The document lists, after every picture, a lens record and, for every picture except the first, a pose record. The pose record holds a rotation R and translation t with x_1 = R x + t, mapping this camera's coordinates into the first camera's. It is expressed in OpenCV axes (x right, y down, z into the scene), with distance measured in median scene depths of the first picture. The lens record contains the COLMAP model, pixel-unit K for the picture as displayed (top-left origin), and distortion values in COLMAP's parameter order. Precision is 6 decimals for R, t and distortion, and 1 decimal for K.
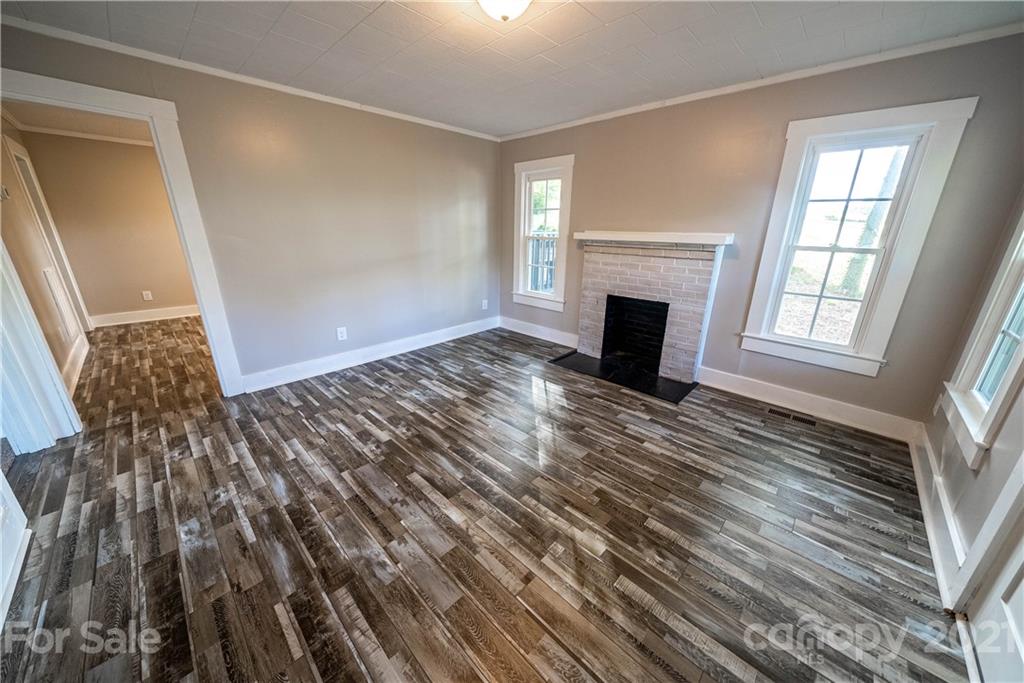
lens RADIAL K [[353.7, 0, 513.9], [0, 353.7, 343.1], [0, 0, 1]] dist [-0.007042, 0.000204]
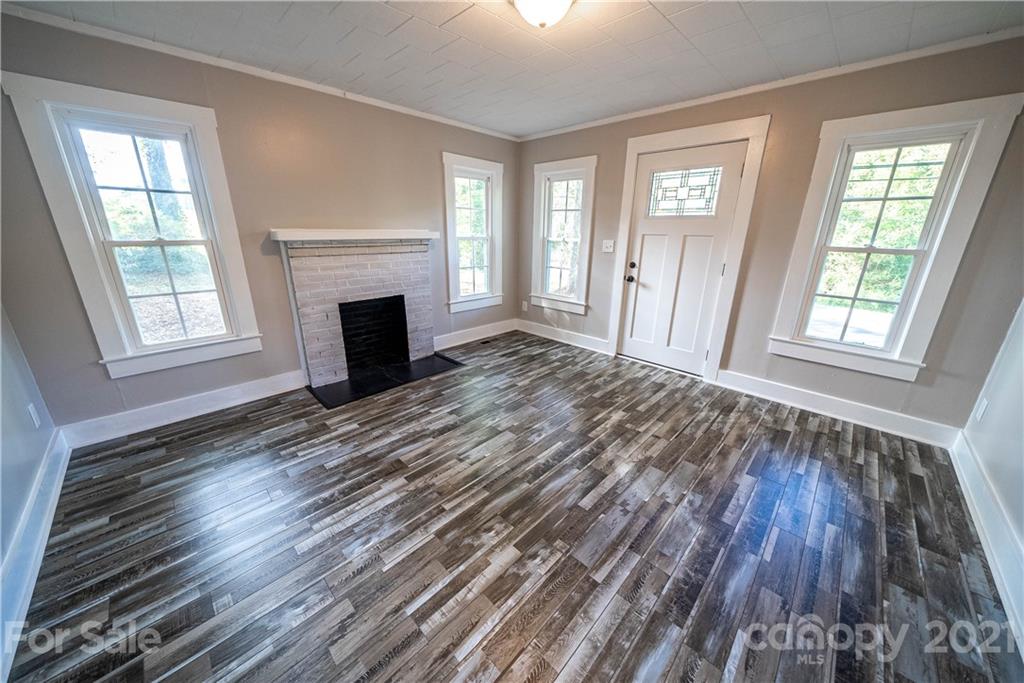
lens RADIAL K [[353.7, 0, 513.9], [0, 353.7, 343.1], [0, 0, 1]] dist [-0.007042, 0.000204]
pose [[0.001019, -0.319353, 0.947635, -0.824605], [0.302662, 0.903288, 0.304082, -0.265453], [-0.953098, 0.286503, 0.097576, 0.790349]]
